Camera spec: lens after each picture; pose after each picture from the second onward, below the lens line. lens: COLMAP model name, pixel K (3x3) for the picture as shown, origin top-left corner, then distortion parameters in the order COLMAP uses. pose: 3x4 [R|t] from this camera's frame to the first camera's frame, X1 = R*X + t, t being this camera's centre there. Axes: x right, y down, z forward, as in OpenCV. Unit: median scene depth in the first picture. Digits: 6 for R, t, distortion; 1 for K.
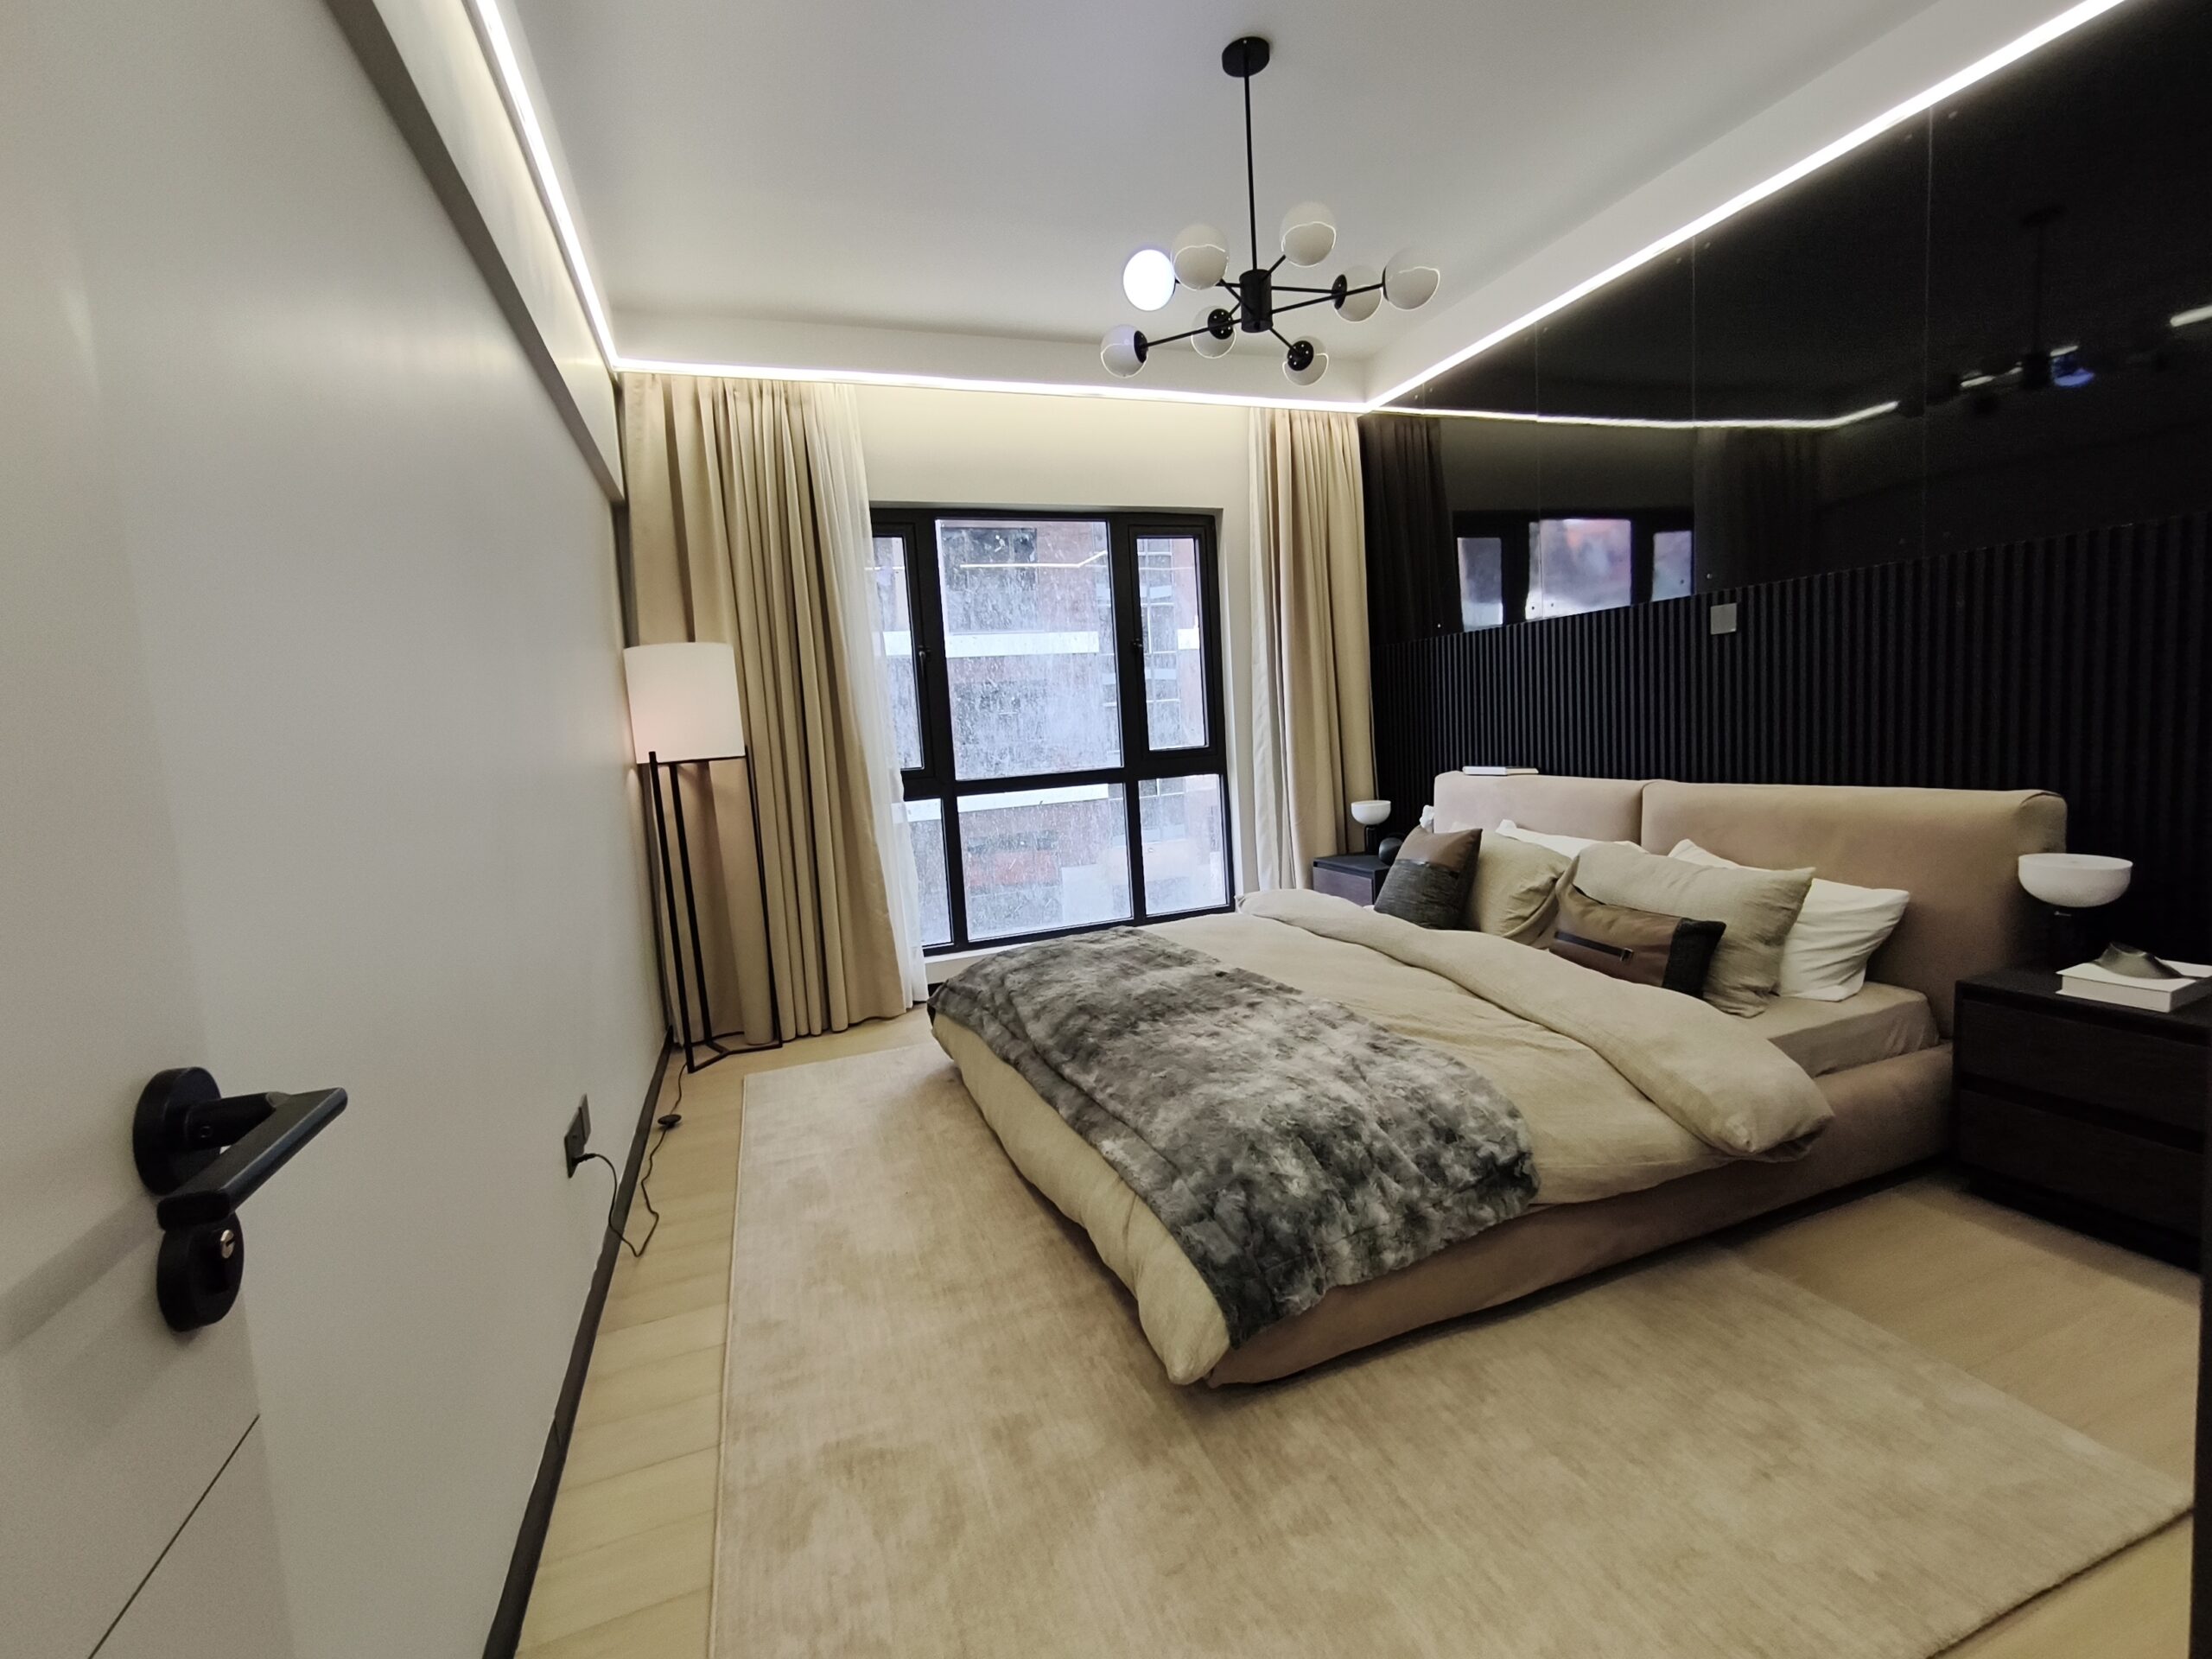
lens RADIAL K [[967.5, 0, 1112.6], [0, 967.5, 822.7], [0, 0, 1]] dist [-0.002460, 0.001252]
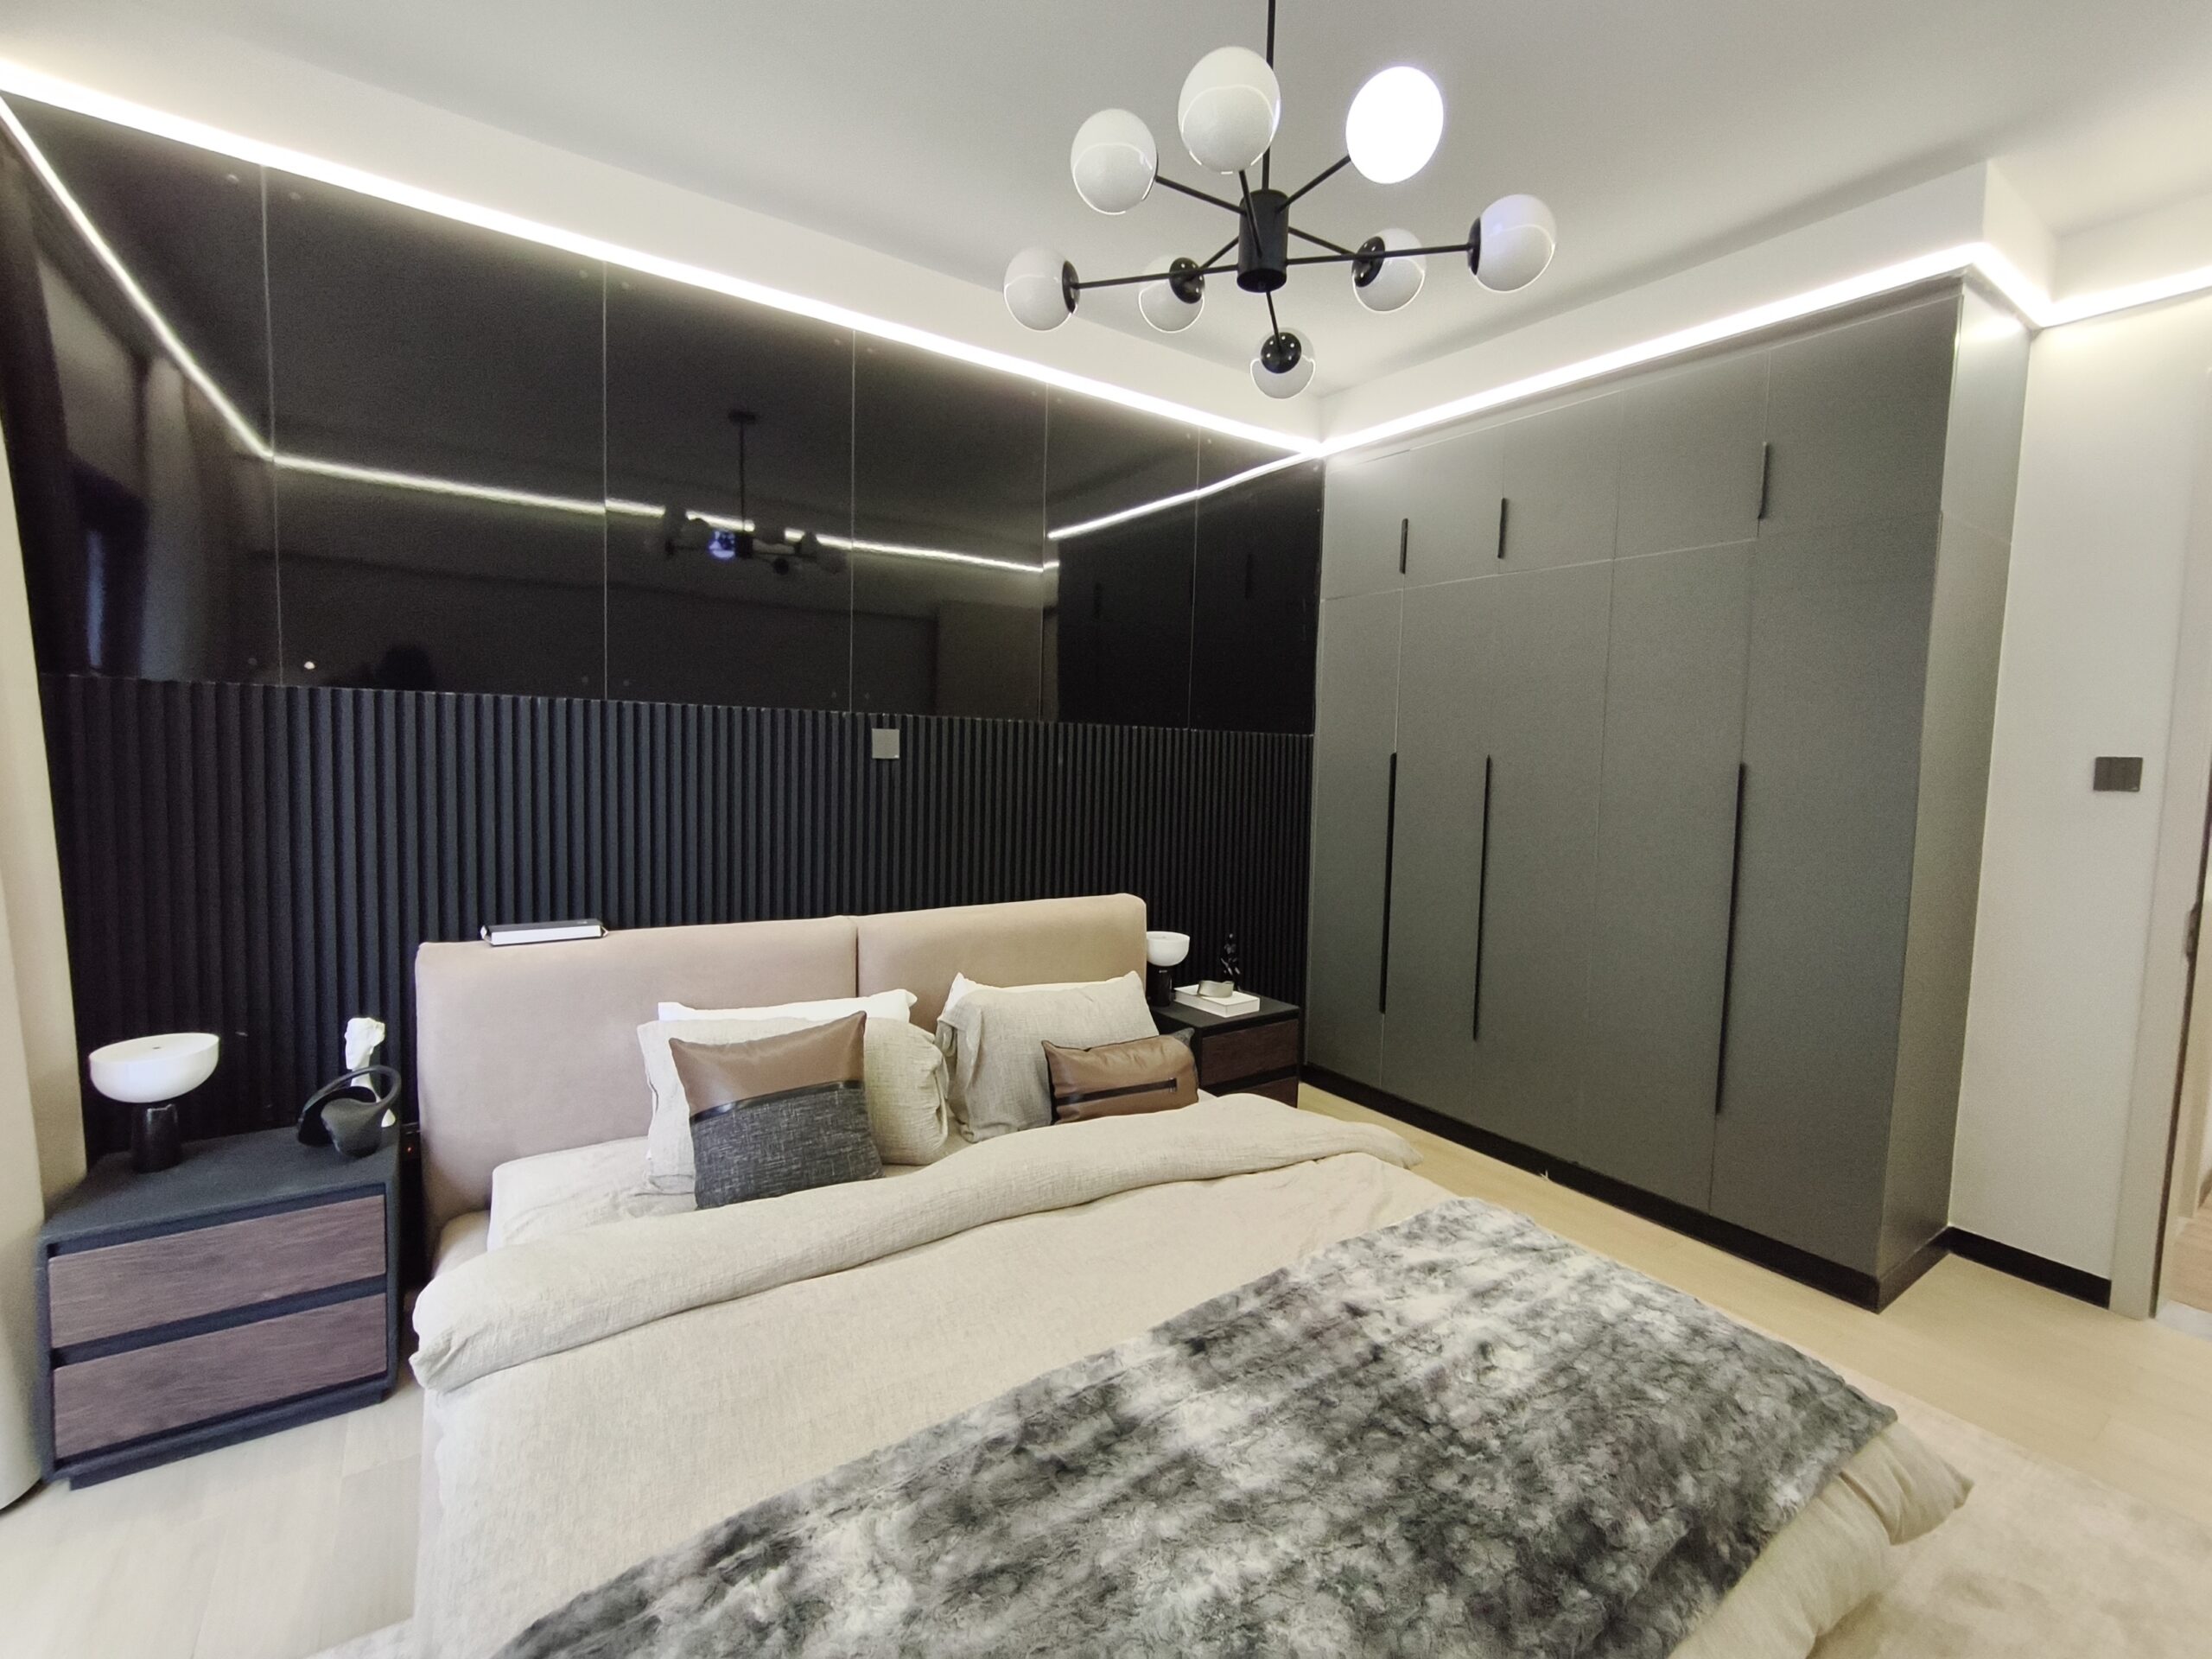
lens RADIAL K [[967.5, 0, 1112.6], [0, 967.5, 822.7], [0, 0, 1]] dist [-0.002460, 0.001252]
pose [[-0.246711, 0.013998, 0.968988, -0.430770], [0.091663, 0.995750, 0.008953, -0.149351], [-0.964744, 0.091029, -0.246946, 1.264939]]
